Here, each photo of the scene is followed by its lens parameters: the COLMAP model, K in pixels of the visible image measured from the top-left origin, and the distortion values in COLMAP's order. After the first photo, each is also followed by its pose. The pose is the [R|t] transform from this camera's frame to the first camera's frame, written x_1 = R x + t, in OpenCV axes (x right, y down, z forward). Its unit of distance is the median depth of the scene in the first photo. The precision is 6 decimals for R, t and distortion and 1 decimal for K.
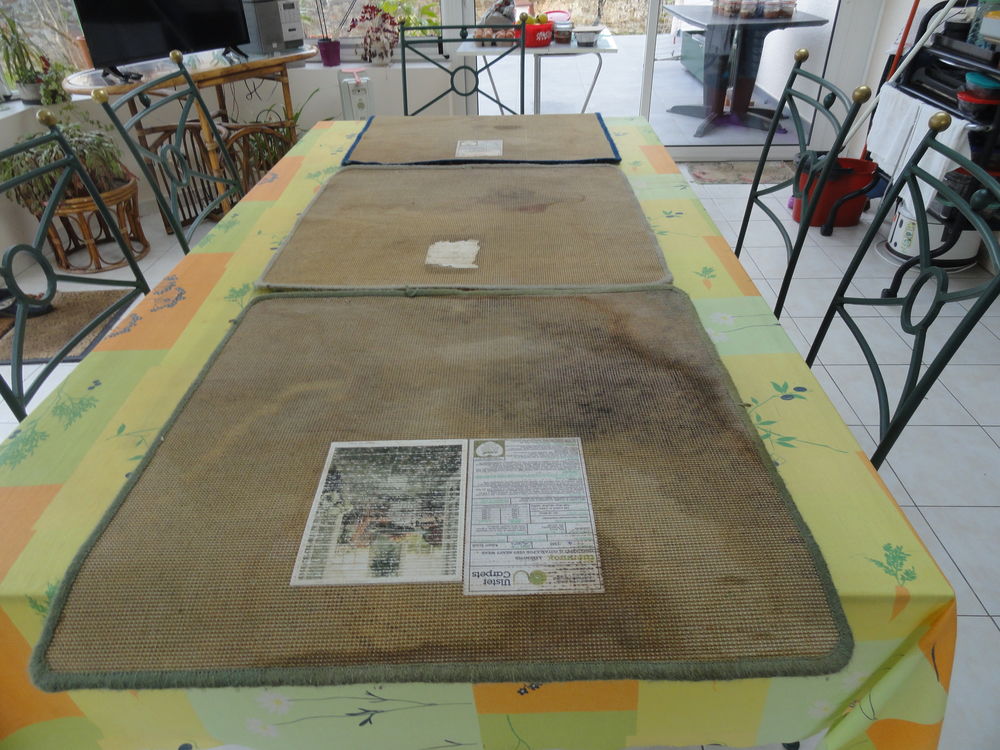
lens RADIAL K [[703.7, 0, 502.4], [0, 703.7, 380.1], [0, 0, 1]] dist [-0.006307, -0.000194]
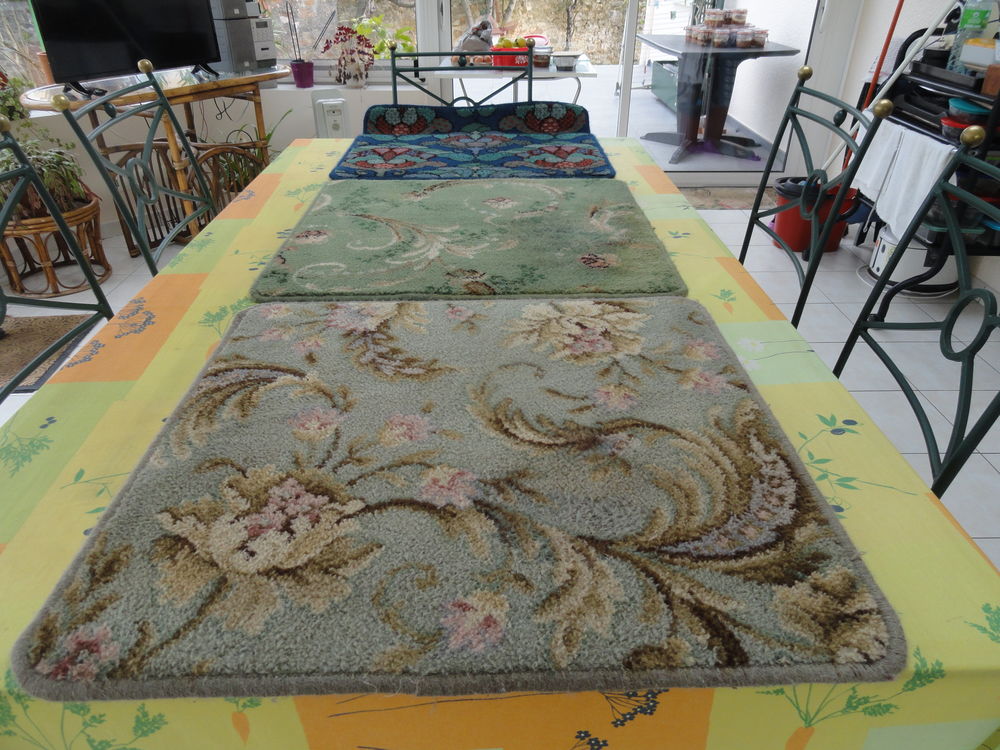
lens RADIAL K [[703.9, 0, 500.6], [0, 703.9, 379.2], [0, 0, 1]] dist [-0.001596, -0.001184]
pose [[0.999051, -0.004228, 0.043342, -0.020030], [0.005882, 0.999257, -0.038093, -0.003346], [-0.043148, 0.038312, 0.998334, 0.035681]]
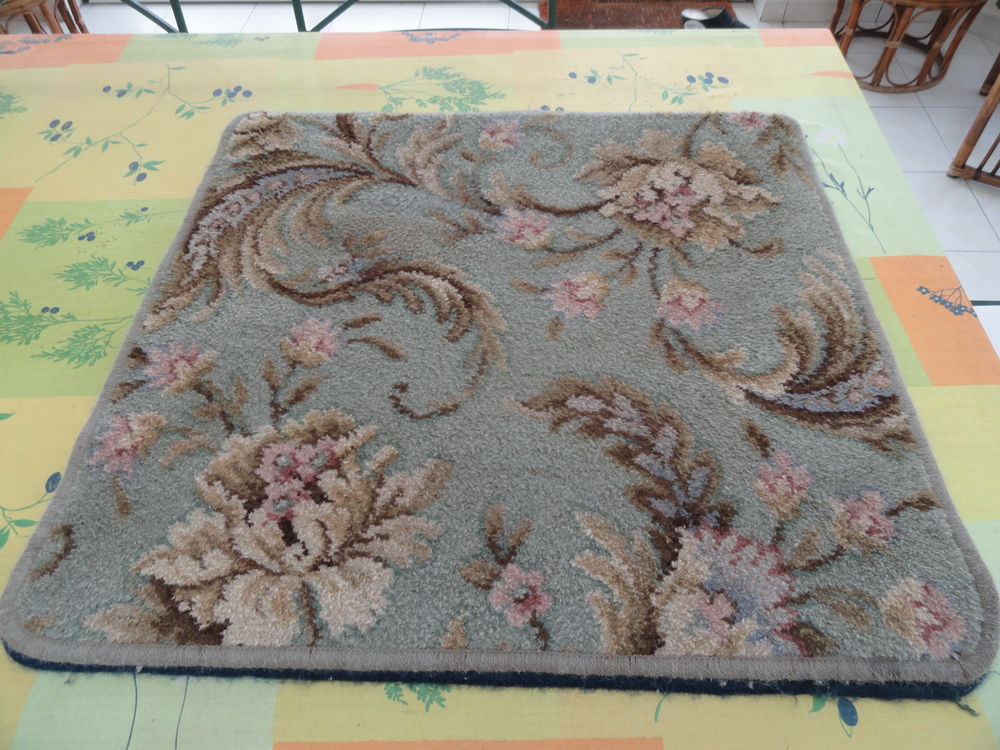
lens RADIAL K [[701.7, 0, 500.0], [0, 701.7, 375.0], [0, 0, 1]] dist [0.003545, -0.003893]
pose [[-0.998953, 0.017644, 0.042216, -0.028708], [0.043556, 0.084110, 0.995504, -0.226289], [0.014014, 0.996300, -0.084791, 0.357085]]
